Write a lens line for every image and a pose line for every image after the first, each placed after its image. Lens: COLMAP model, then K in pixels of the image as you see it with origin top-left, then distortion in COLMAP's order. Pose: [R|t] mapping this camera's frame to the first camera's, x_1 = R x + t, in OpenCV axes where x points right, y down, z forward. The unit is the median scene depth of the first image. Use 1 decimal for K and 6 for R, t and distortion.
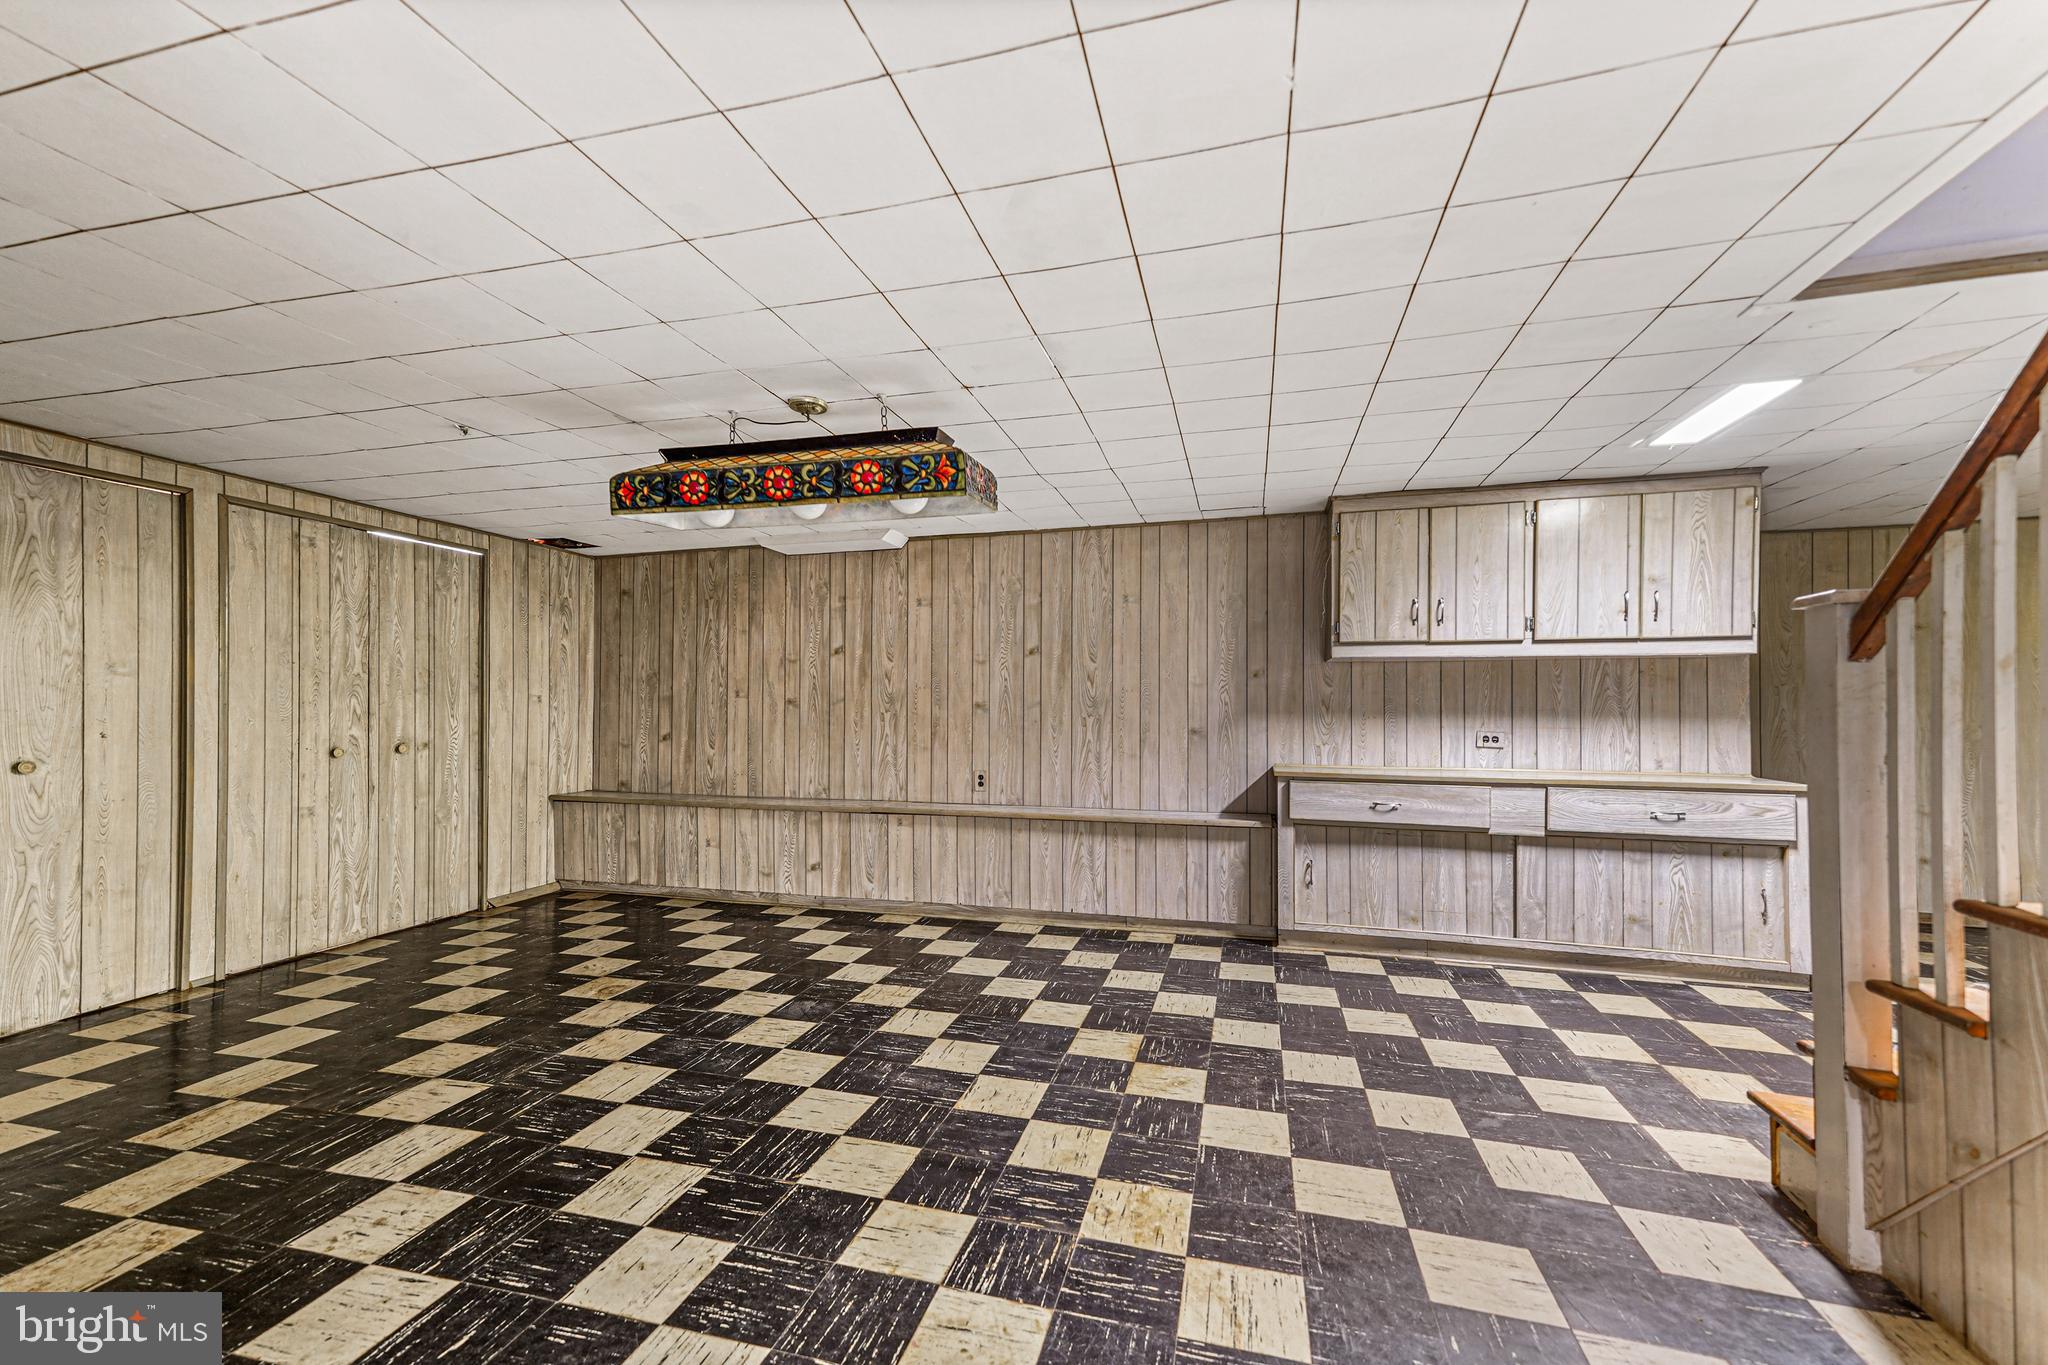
lens RADIAL K [[822.5, 0, 1023.4], [0, 822.5, 694.3], [0, 0, 1]] dist [0.037495, 0.000038]
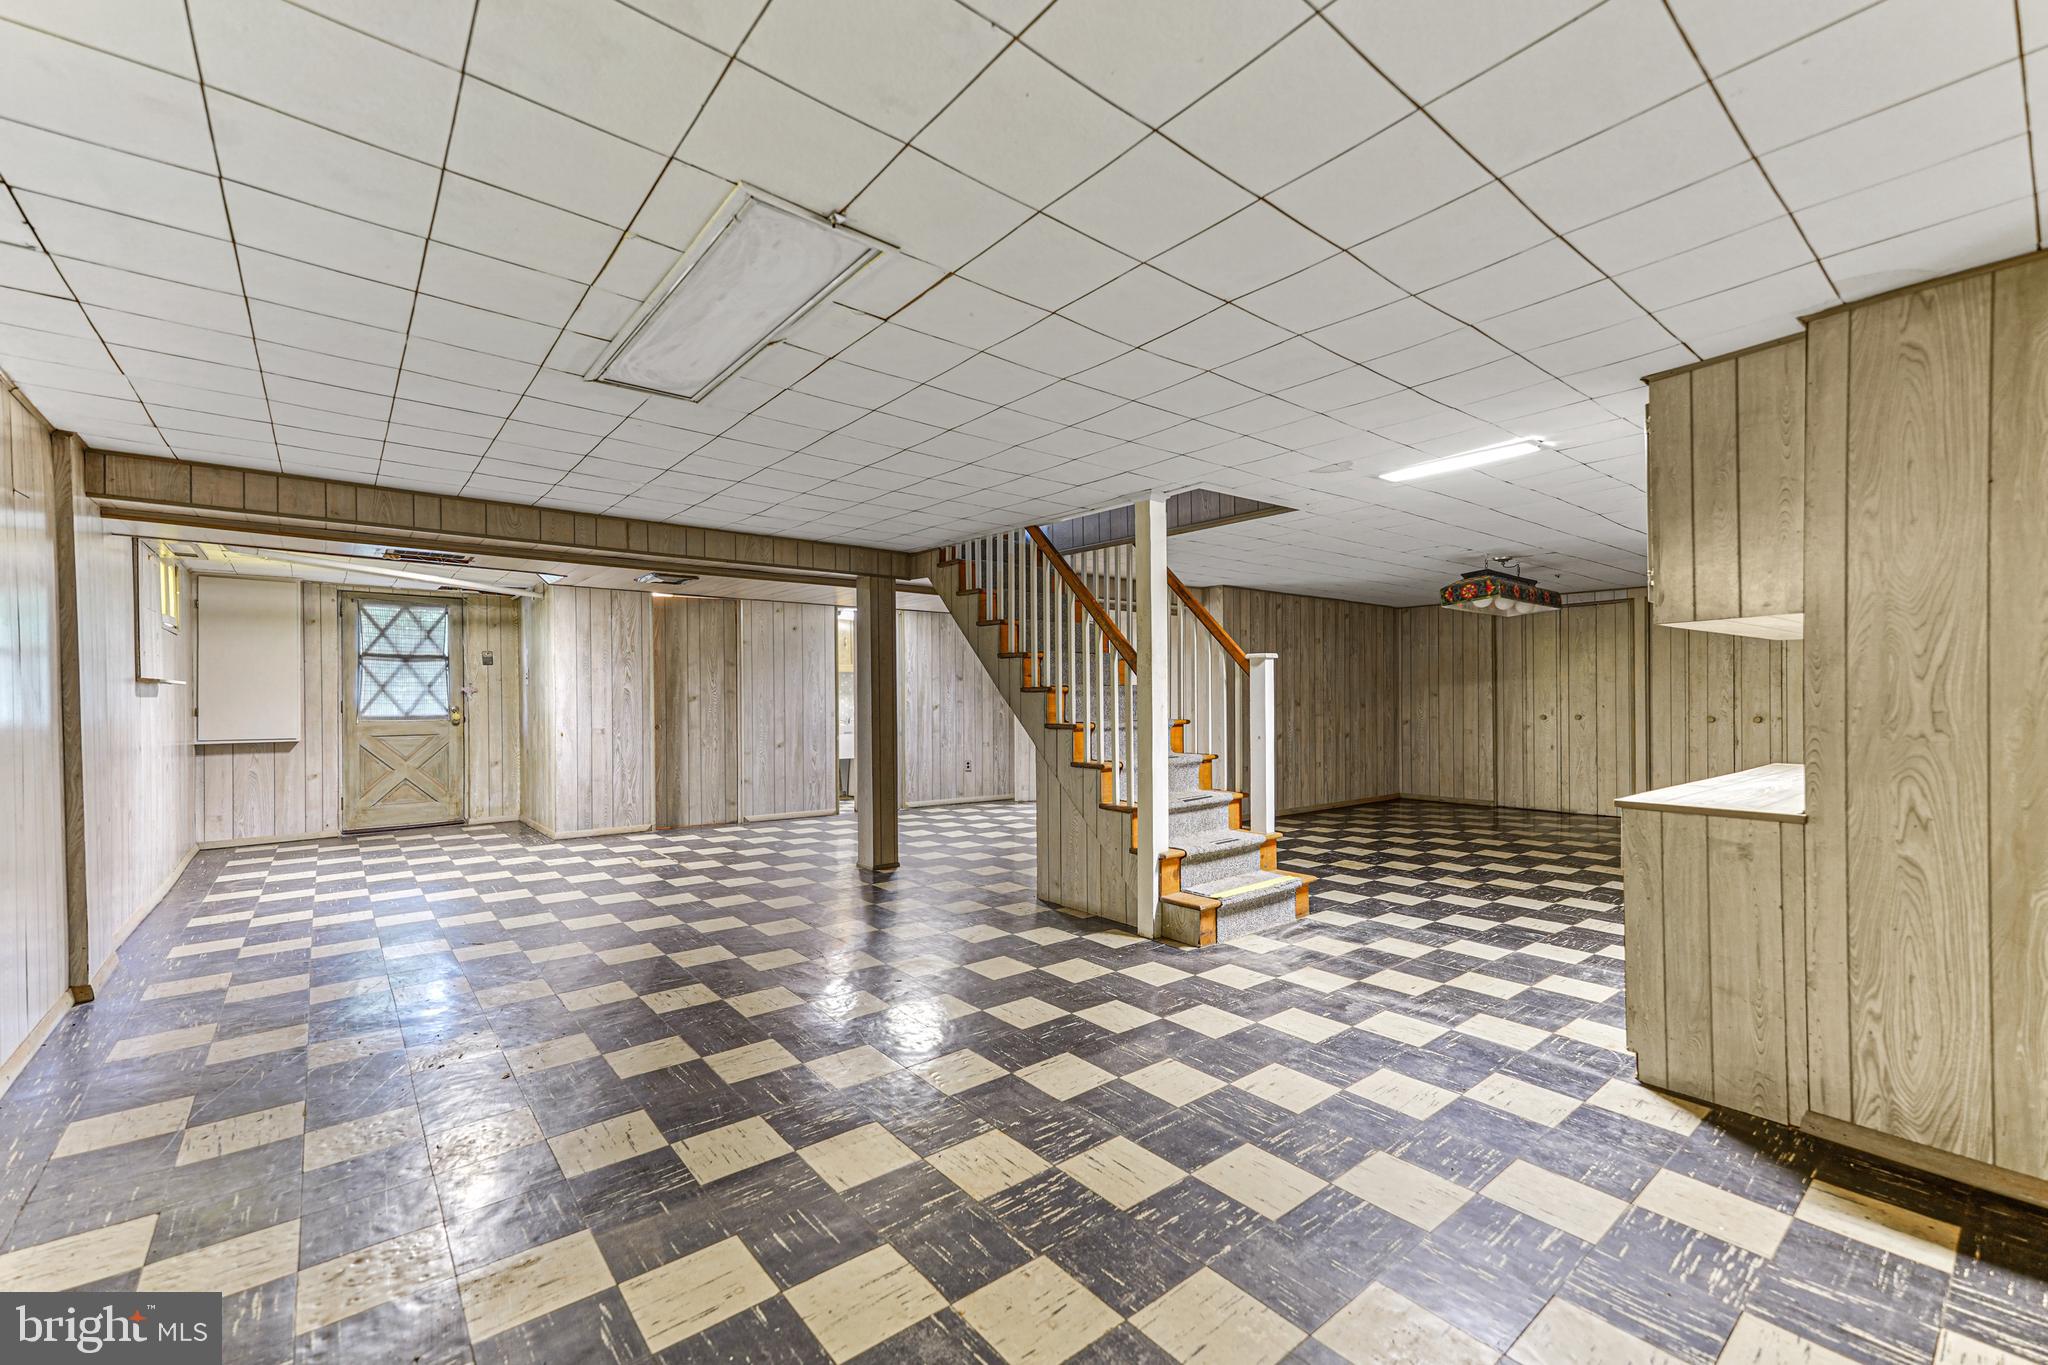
lens RADIAL K [[841.7, 0, 1025.4], [0, 841.7, 707.3], [0, 0, 1]] dist [0.000048, -0.000001]
pose [[-0.579721, 0.007569, -0.814780, 1.865457], [0.010985, 0.999939, 0.001473, 0.027960], [0.814741, -0.008096, -0.579769, 1.032206]]
